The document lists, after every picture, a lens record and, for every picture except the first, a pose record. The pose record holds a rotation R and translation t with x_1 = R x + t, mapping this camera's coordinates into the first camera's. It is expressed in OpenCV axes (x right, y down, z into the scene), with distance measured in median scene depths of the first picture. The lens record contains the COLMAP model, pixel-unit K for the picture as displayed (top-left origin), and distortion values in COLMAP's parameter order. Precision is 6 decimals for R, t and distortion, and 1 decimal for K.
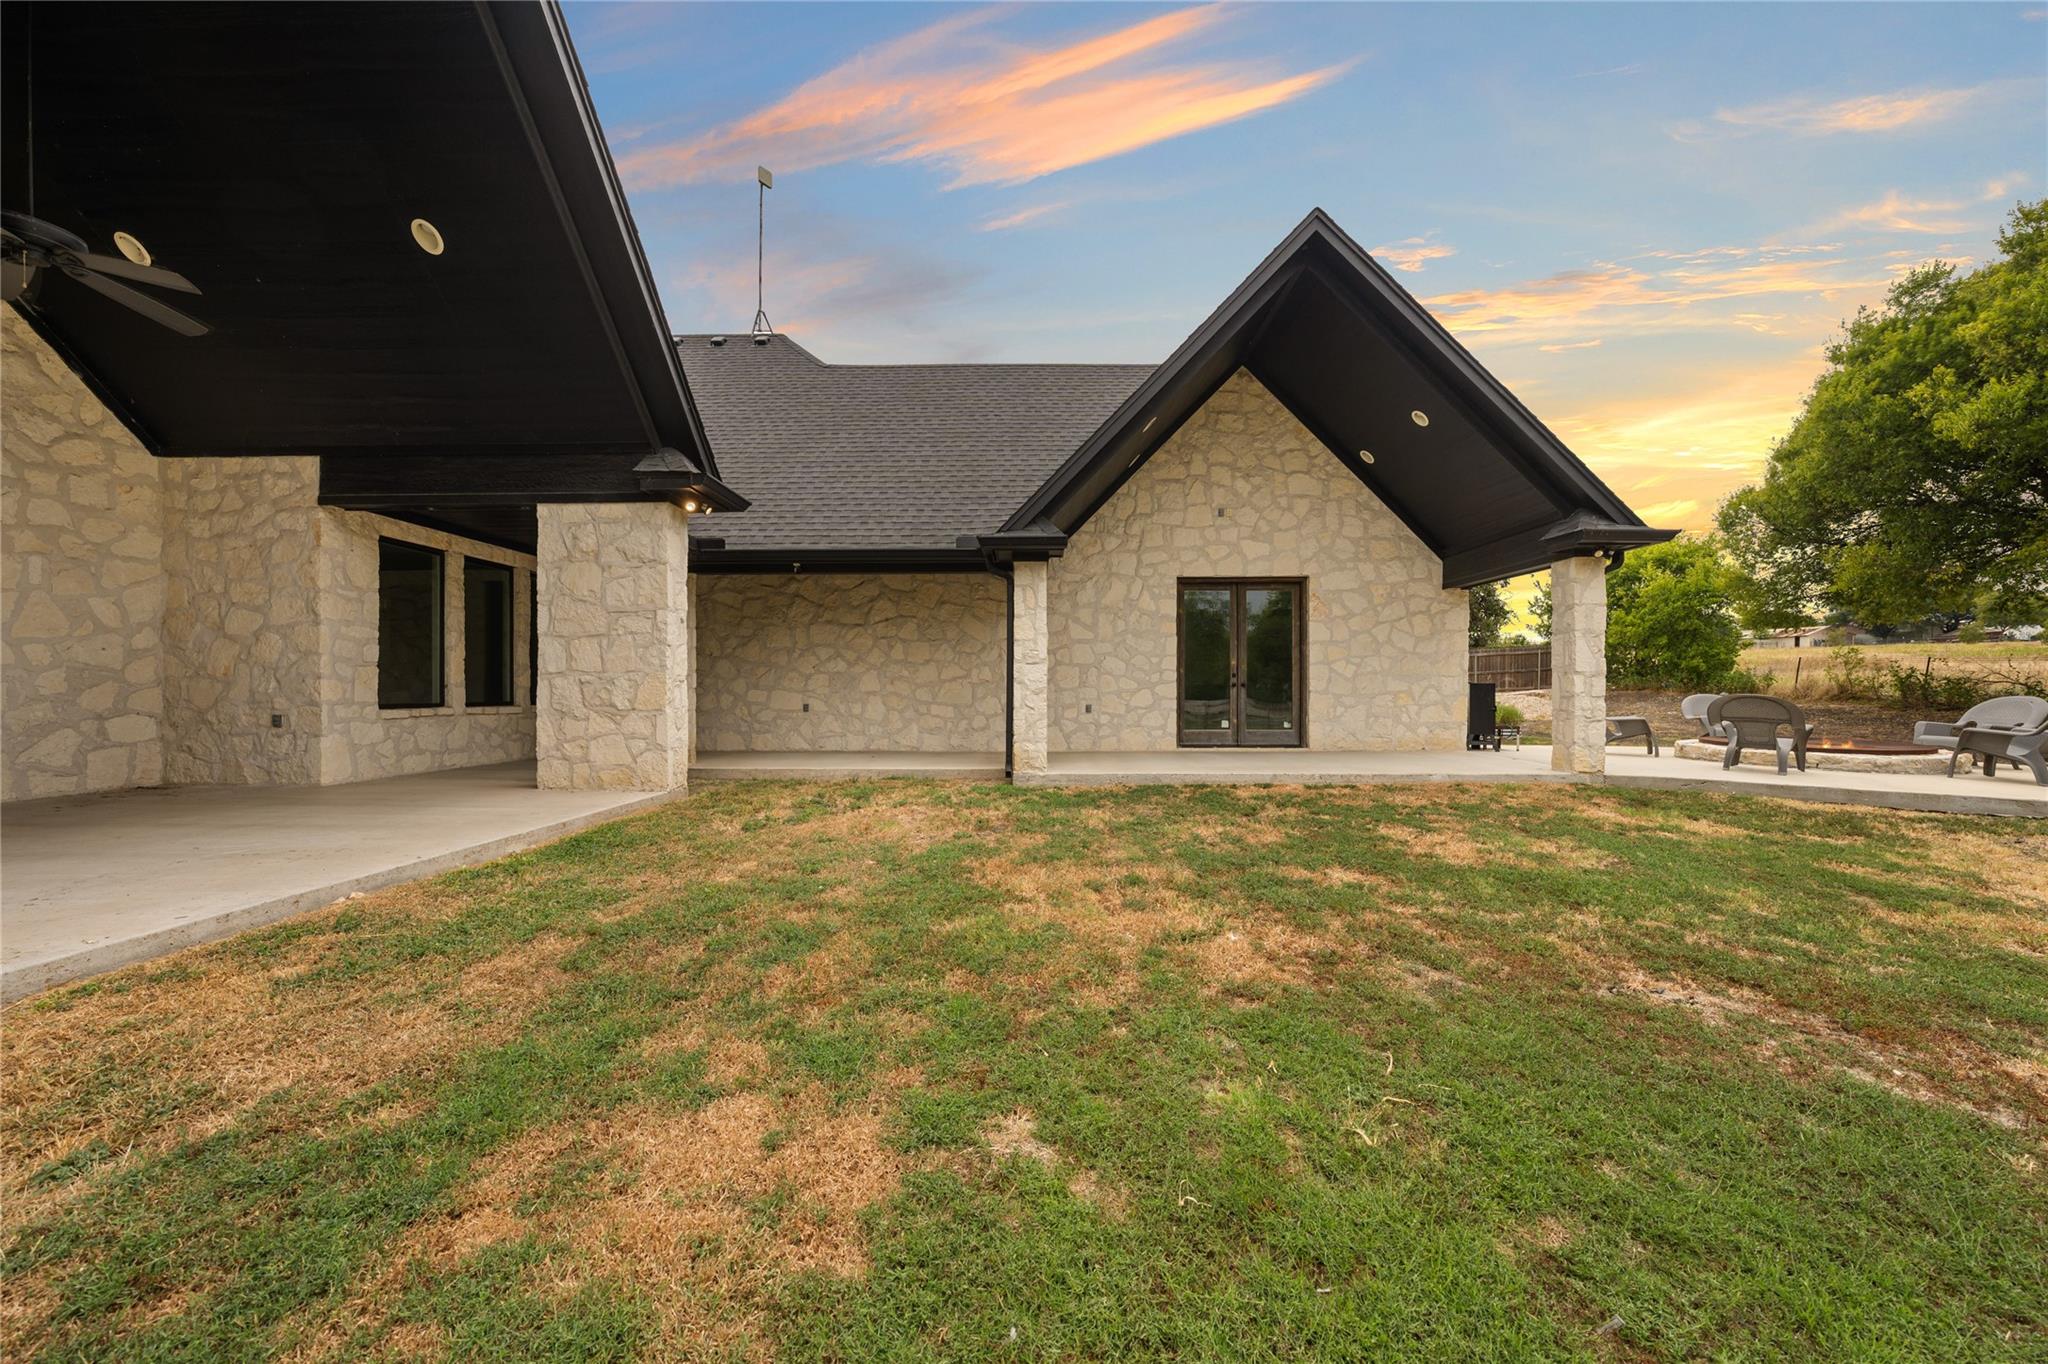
lens RADIAL K [[693.5, 0, 1019.3], [0, 693.5, 679.4], [0, 0, 1]] dist [-0.000940, 0.000034]
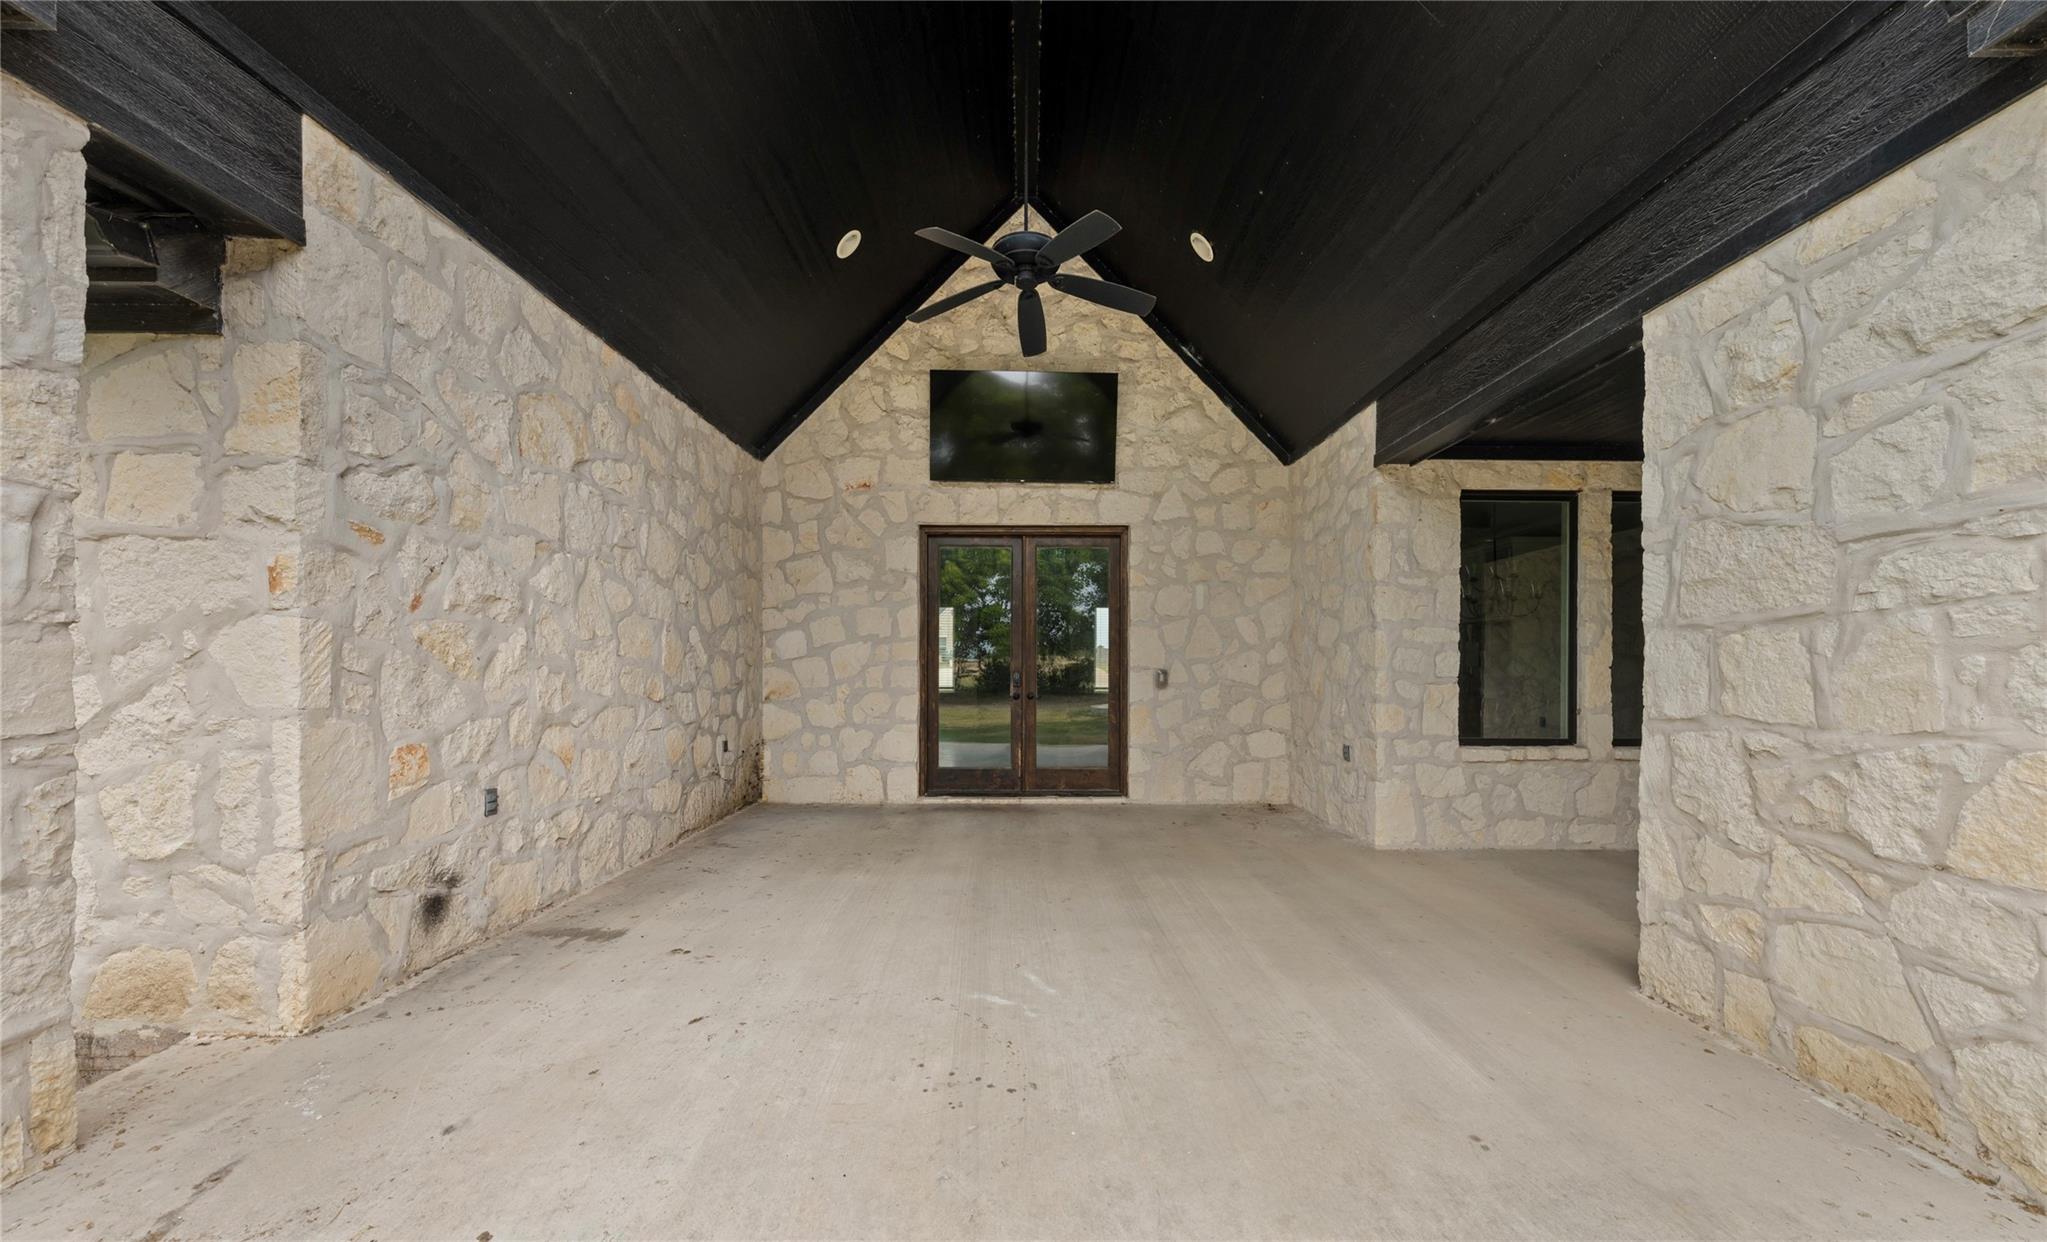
lens RADIAL K [[695.2, 0, 1033.7], [0, 695.2, 673.5], [0, 0, 1]] dist [-0.000550, 0.000058]
pose [[0.034794, 0.009082, -0.999353, -0.282850], [0.011693, 0.999887, 0.009494, -0.043732], [0.999326, -0.012016, 0.034684, 0.613474]]
